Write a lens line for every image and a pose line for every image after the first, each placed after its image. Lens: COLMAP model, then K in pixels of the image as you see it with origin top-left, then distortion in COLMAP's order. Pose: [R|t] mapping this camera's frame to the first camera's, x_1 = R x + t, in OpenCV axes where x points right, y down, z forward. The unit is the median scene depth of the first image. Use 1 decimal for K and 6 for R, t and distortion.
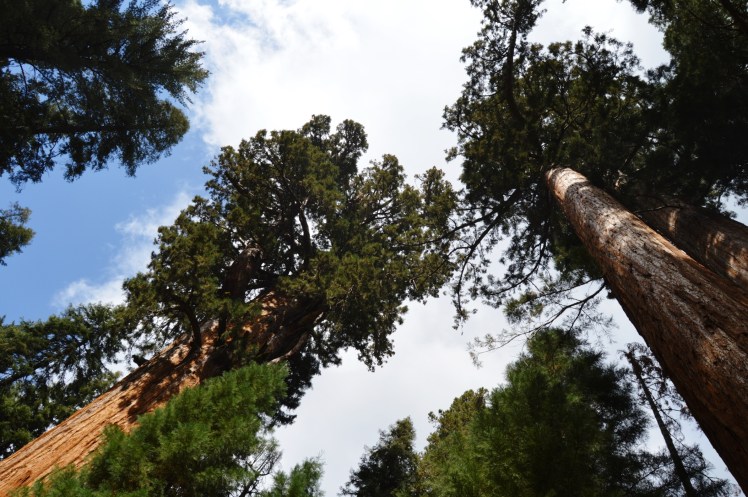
lens RADIAL K [[592.0, 0, 374.0], [0, 592.0, 248.5], [0, 0, 1]] dist [-0.100637, 0.057613]
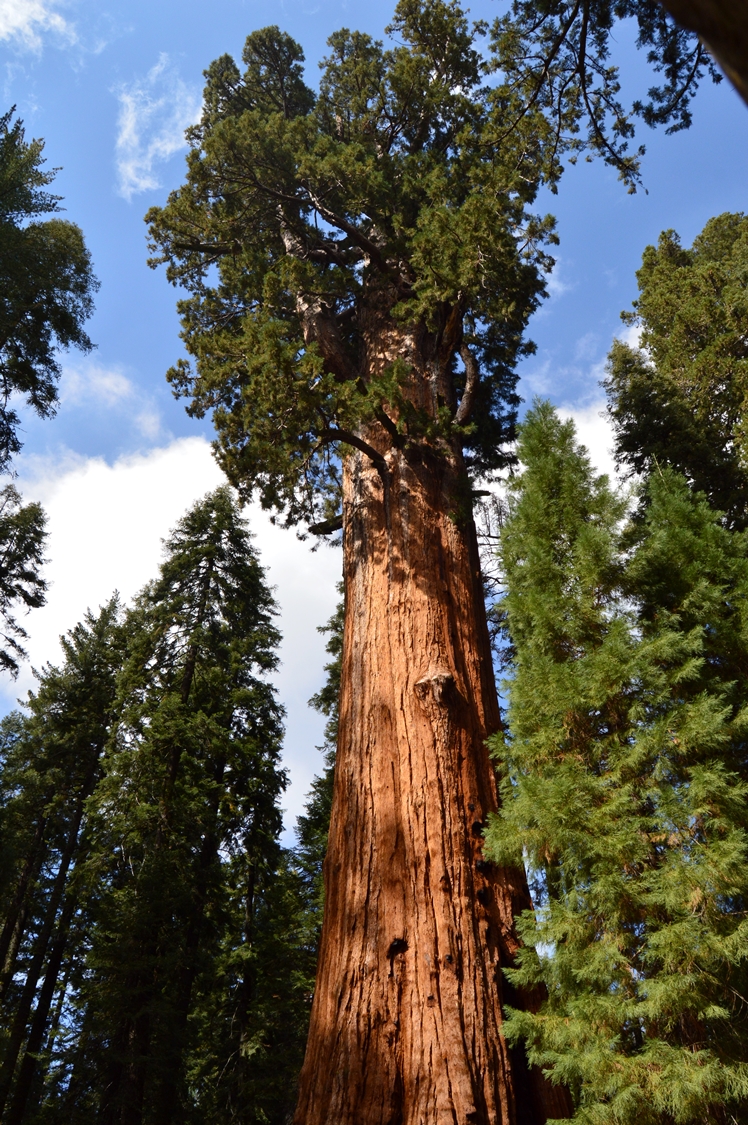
lens RADIAL K [[890.4, 0, 359.6], [0, 890.4, 568.4], [0, 0, 1]] dist [-0.100637, 0.057613]
pose [[0.750432, -0.612346, -0.248763, -0.089703], [0.659792, 0.671790, 0.336709, -0.092540], [-0.039066, -0.416809, 0.908154, -0.036400]]
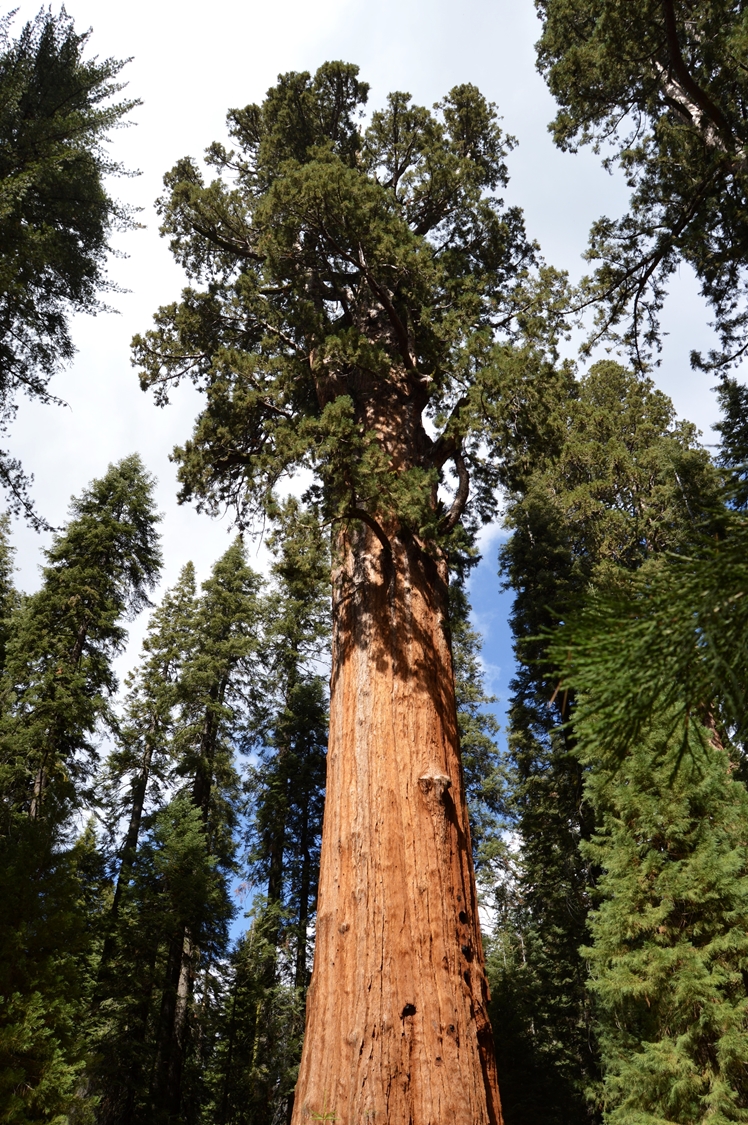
lens RADIAL K [[890.4, 0, 359.6], [0, 890.4, 568.4], [0, 0, 1]] dist [-0.100637, 0.057613]
pose [[0.940745, -0.338894, 0.012228, -0.256646], [0.280541, 0.798005, 0.533372, -0.339560], [-0.190514, -0.498337, 0.845792, -0.031126]]
